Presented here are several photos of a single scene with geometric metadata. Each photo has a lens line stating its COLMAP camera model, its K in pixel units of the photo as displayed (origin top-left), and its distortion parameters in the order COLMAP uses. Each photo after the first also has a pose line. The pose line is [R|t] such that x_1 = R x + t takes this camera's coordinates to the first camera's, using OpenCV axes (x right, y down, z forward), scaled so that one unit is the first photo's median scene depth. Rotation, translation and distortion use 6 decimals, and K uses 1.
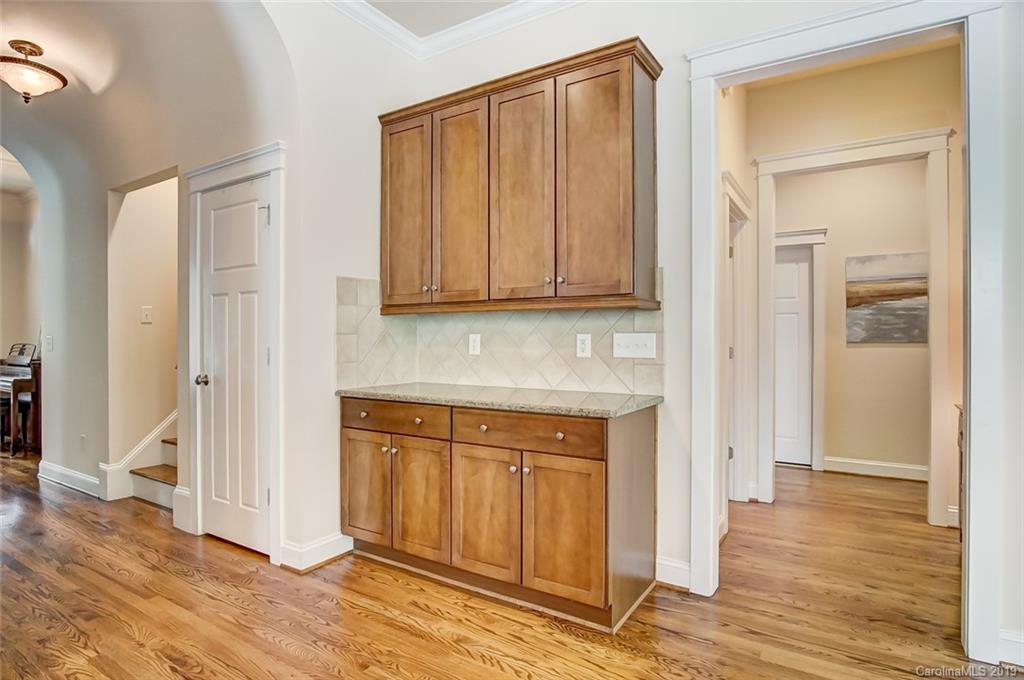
lens RADIAL K [[551.3, 0, 512.0], [0, 551.3, 340.0], [0, 0, 1]] dist [-0.034034, 0.000246]
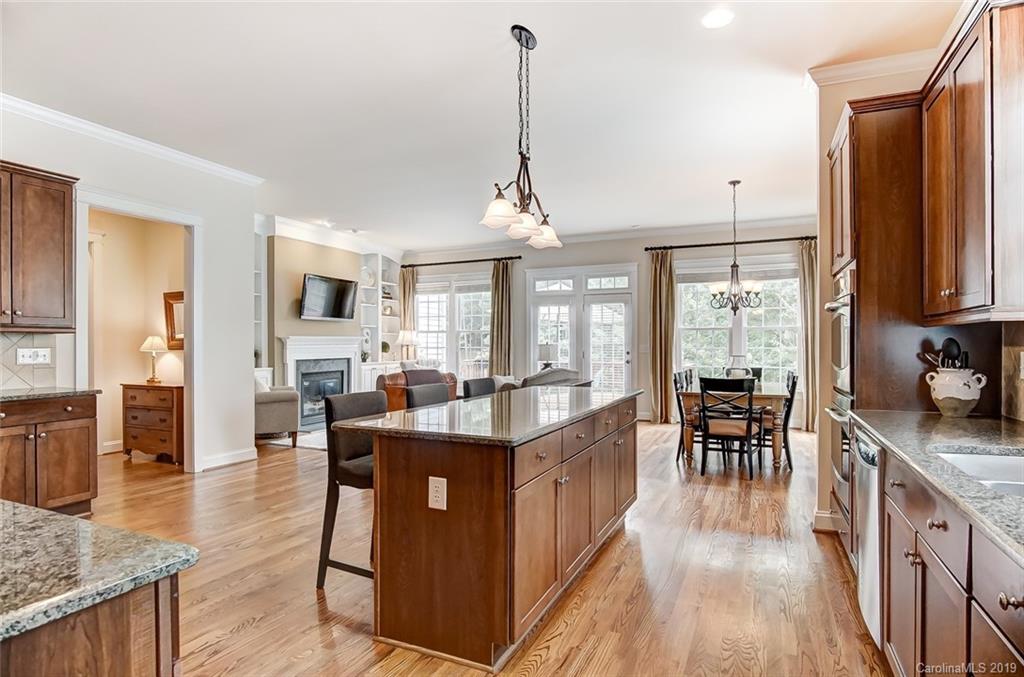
lens RADIAL K [[566.1, 0, 509.7], [0, 566.1, 342.9], [0, 0, 1]] dist [-0.020625, 0.000662]
pose [[-0.138518, -0.000186, 0.990360, -1.433878], [0.008860, 0.999960, 0.001427, -0.016723], [-0.990320, 0.008972, -0.138511, -0.095691]]
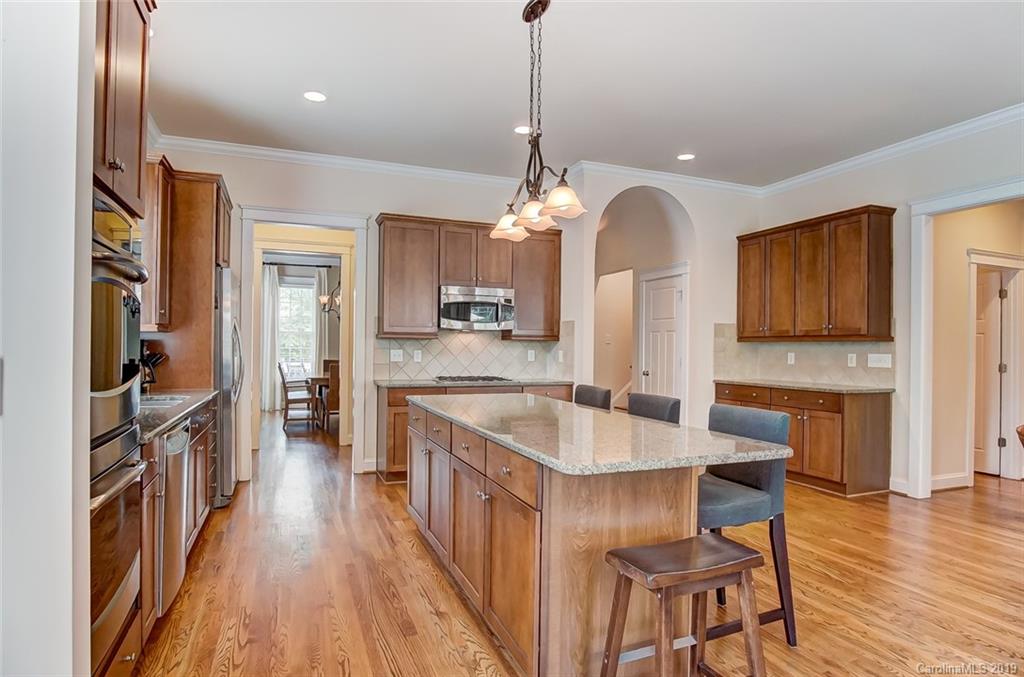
lens RADIAL K [[566.1, 0, 509.7], [0, 566.1, 342.9], [0, 0, 1]] dist [-0.020625, 0.000662]
pose [[0.804951, 0.004953, -0.593320, 0.322789], [-0.014932, 0.999818, -0.011911, -0.008102], [0.593153, 0.018447, 0.804879, -1.169919]]
